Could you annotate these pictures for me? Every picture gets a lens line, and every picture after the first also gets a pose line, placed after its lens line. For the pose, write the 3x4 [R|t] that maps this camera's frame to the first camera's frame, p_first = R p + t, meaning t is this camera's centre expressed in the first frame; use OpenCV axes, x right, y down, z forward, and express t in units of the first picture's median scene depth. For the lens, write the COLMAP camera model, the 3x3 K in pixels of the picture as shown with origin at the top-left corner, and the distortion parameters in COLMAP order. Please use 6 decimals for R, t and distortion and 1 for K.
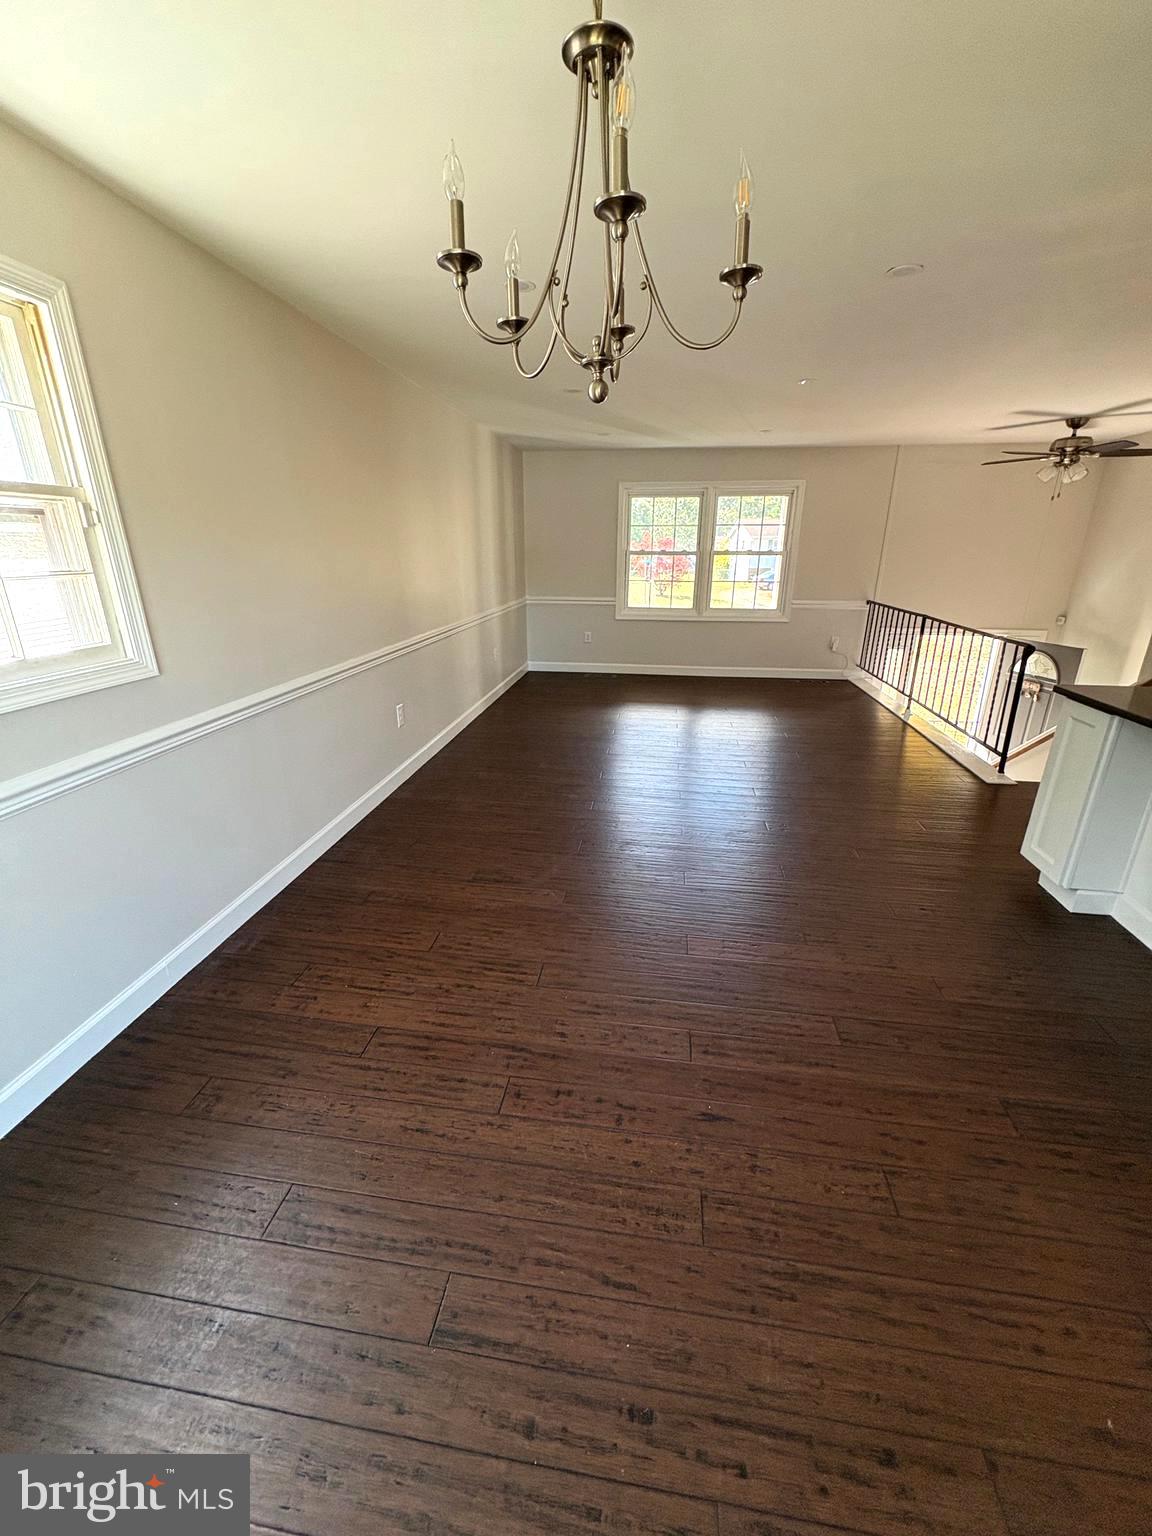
lens RADIAL K [[610.2, 0, 575.0], [0, 610.2, 769.0], [0, 0, 1]] dist [-0.000322, 0.000141]
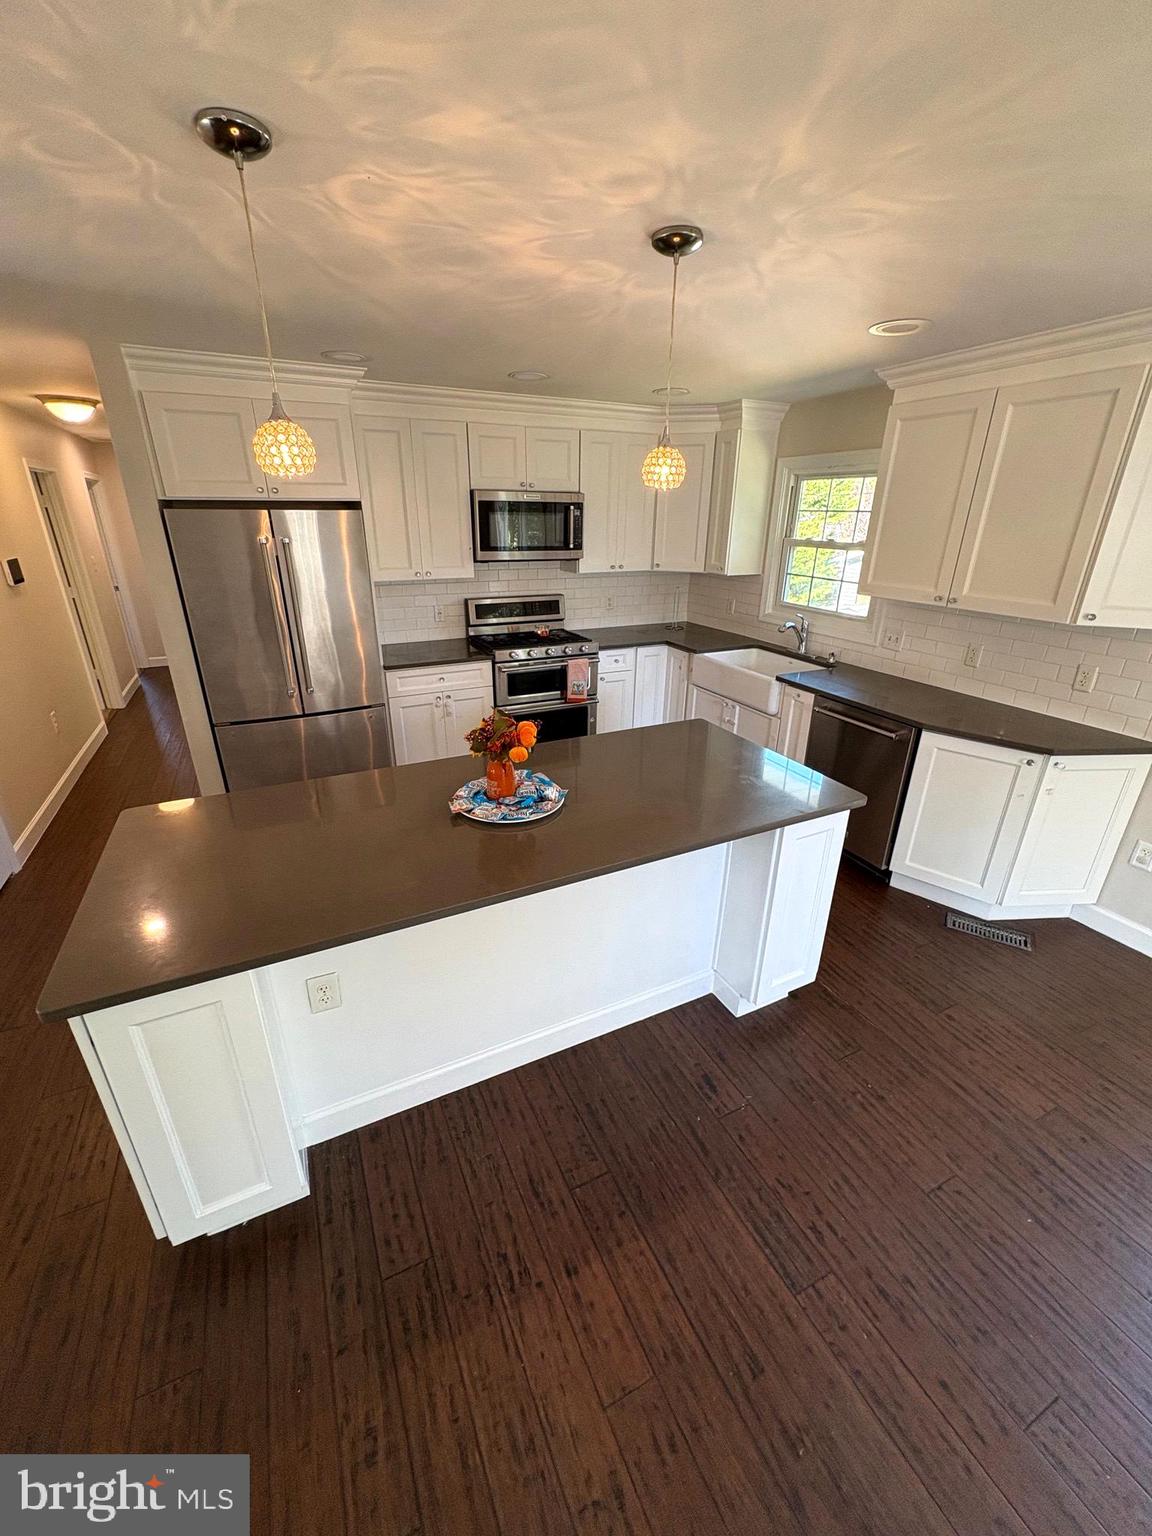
lens RADIAL K [[610.2, 0, 575.0], [0, 610.2, 769.0], [0, 0, 1]] dist [-0.000322, 0.000141]
pose [[-0.557864, -0.326281, 0.763105, 0.194185], [0.275249, 0.794700, 0.541009, -0.269281], [-0.782960, 0.511853, -0.353526, 0.505726]]
